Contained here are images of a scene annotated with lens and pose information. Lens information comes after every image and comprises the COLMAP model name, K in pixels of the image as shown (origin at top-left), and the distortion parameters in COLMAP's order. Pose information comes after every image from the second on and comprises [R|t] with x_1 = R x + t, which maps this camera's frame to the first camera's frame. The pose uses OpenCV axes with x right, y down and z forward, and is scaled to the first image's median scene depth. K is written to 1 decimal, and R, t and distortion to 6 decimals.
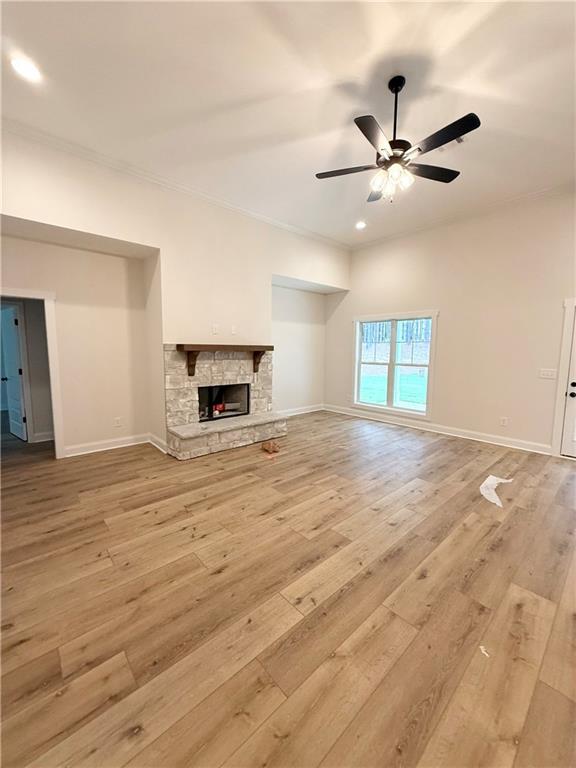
lens RADIAL K [[305.2, 0, 288.9], [0, 305.2, 380.2], [0, 0, 1]] dist [-0.002753, -0.000059]
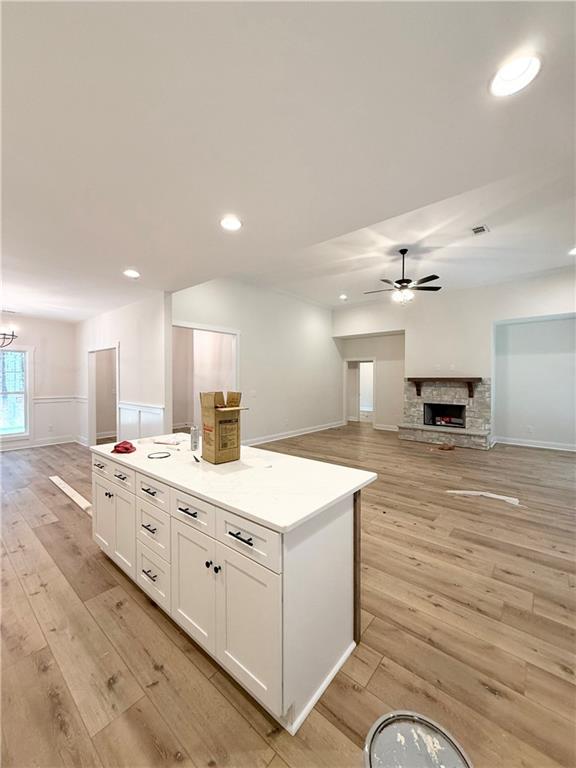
lens RADIAL K [[305.2, 0, 288.0], [0, 305.2, 382.6], [0, 0, 1]] dist [-0.002753, -0.000059]
pose [[0.138020, 0.006976, -0.990405, 1.190555], [-0.099436, 0.995020, -0.006848, -0.003104], [0.985425, 0.099428, 0.138027, 0.022125]]
